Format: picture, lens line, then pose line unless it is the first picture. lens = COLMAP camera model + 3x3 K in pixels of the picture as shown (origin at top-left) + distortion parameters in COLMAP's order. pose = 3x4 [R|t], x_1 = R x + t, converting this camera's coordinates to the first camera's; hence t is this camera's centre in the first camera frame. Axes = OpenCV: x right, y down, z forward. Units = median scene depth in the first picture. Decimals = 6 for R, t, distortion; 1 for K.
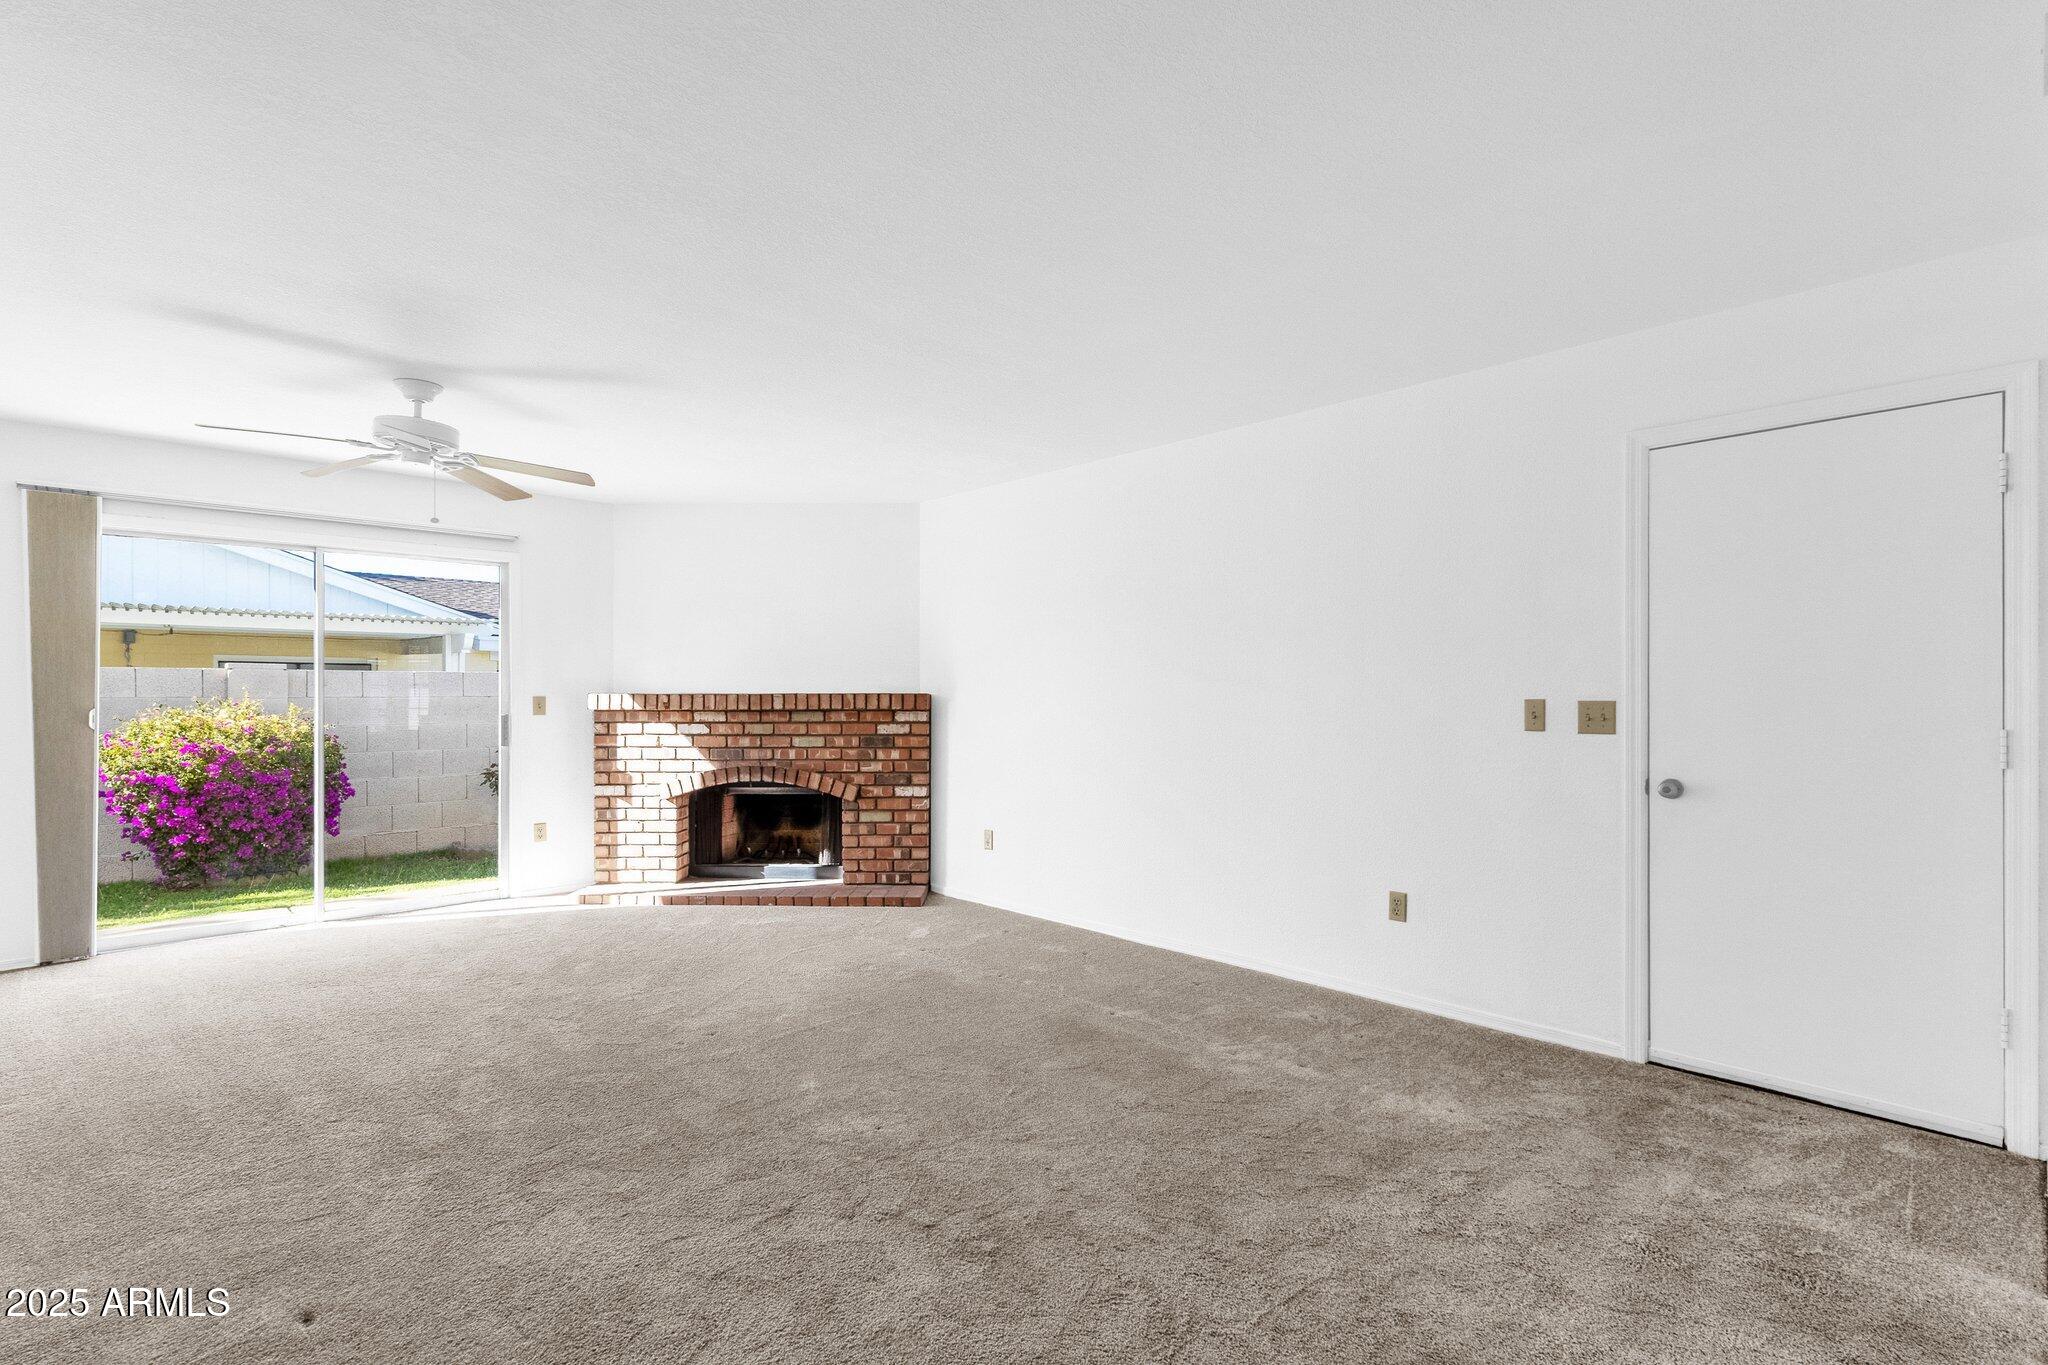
lens RADIAL K [[947.7, 0, 1024.2], [0, 947.7, 695.7], [0, 0, 1]] dist [0.001333, 0.000360]
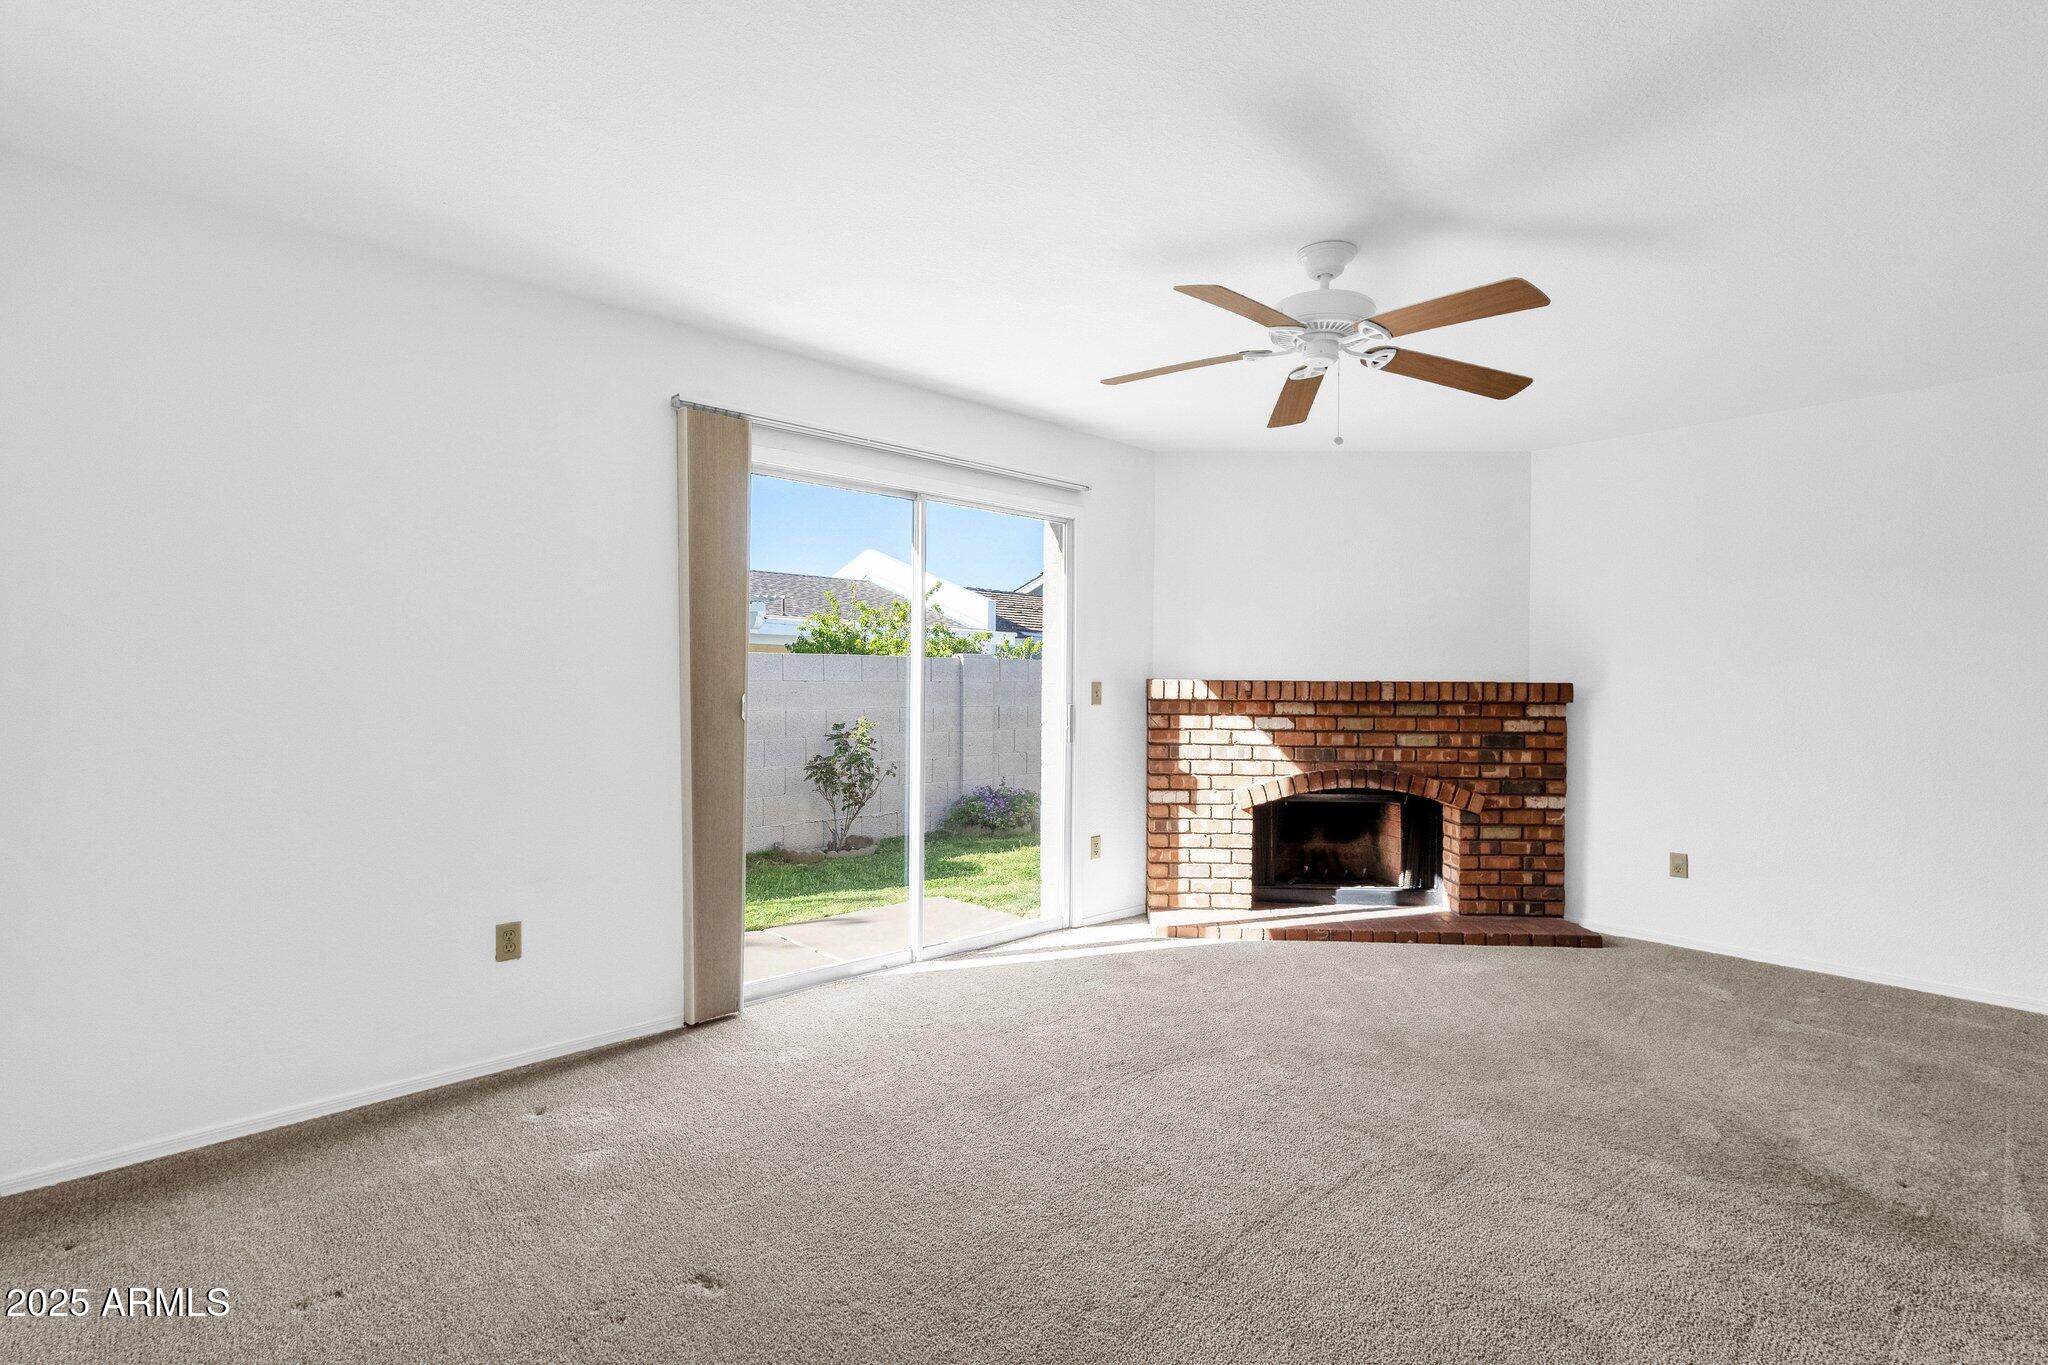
lens RADIAL K [[949.6, 0, 1035.9], [0, 949.6, 684.1], [0, 0, 1]] dist [0.000779, 0.000355]
pose [[0.999777, 0.009050, -0.019087, -0.543299], [-0.008984, 0.999953, 0.003521, -0.000065], [0.019117, -0.003349, 0.999812, 0.172202]]
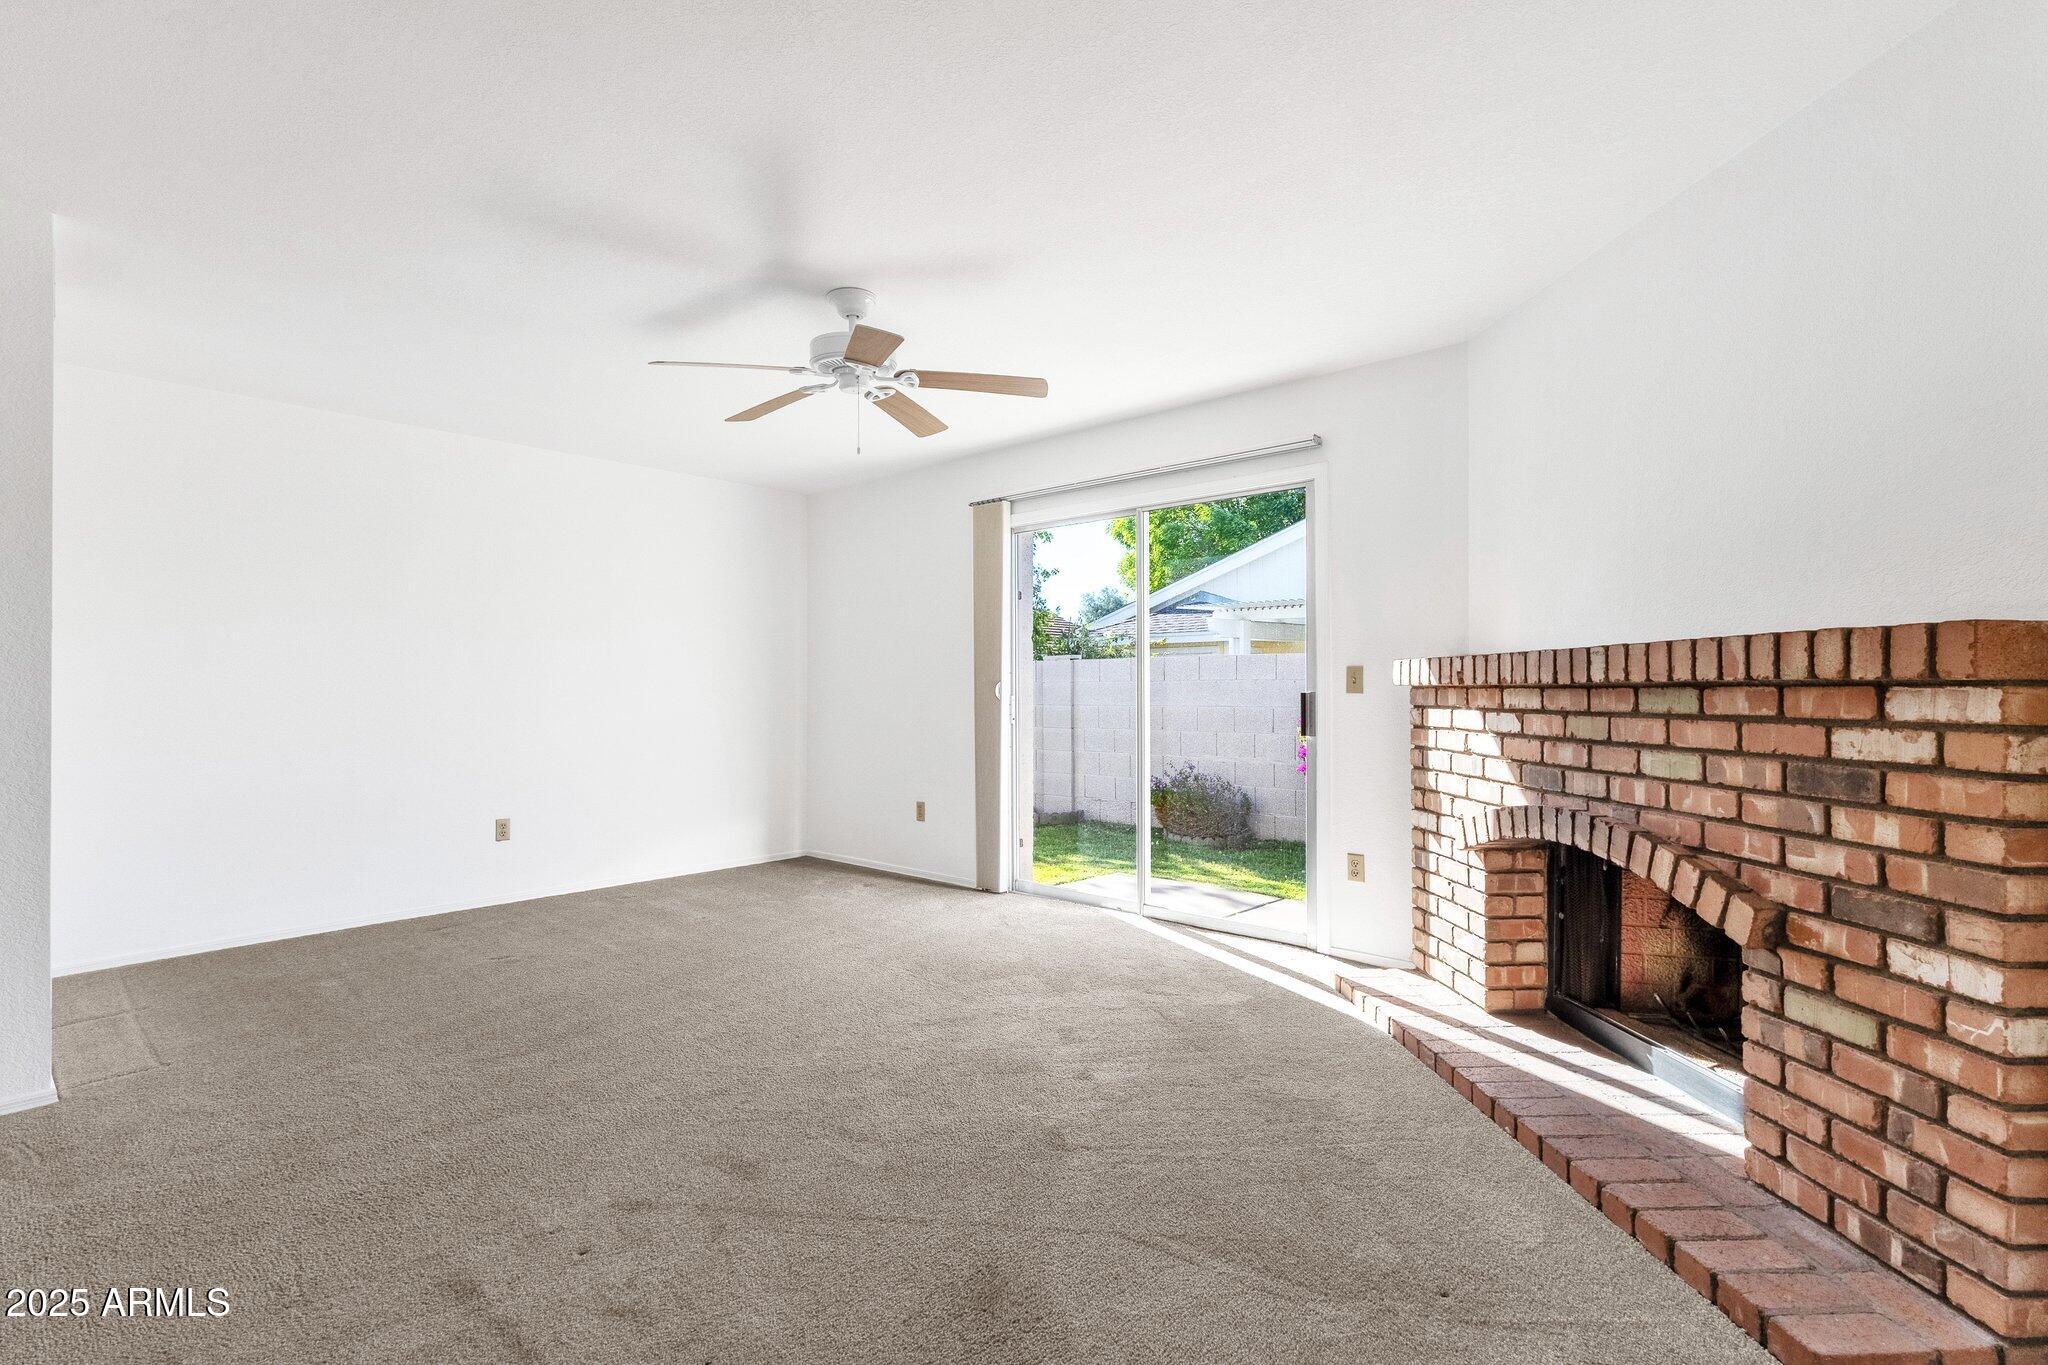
lens RADIAL K [[934.5, 0, 1018.8], [0, 934.5, 681.6], [0, 0, 1]] dist [-0.000461, -0.001242]
pose [[0.075518, -0.008654, -0.997107, 0.136387], [0.000738, 0.999963, -0.008623, 0.017283], [0.997144, -0.000085, 0.075521, 0.704171]]
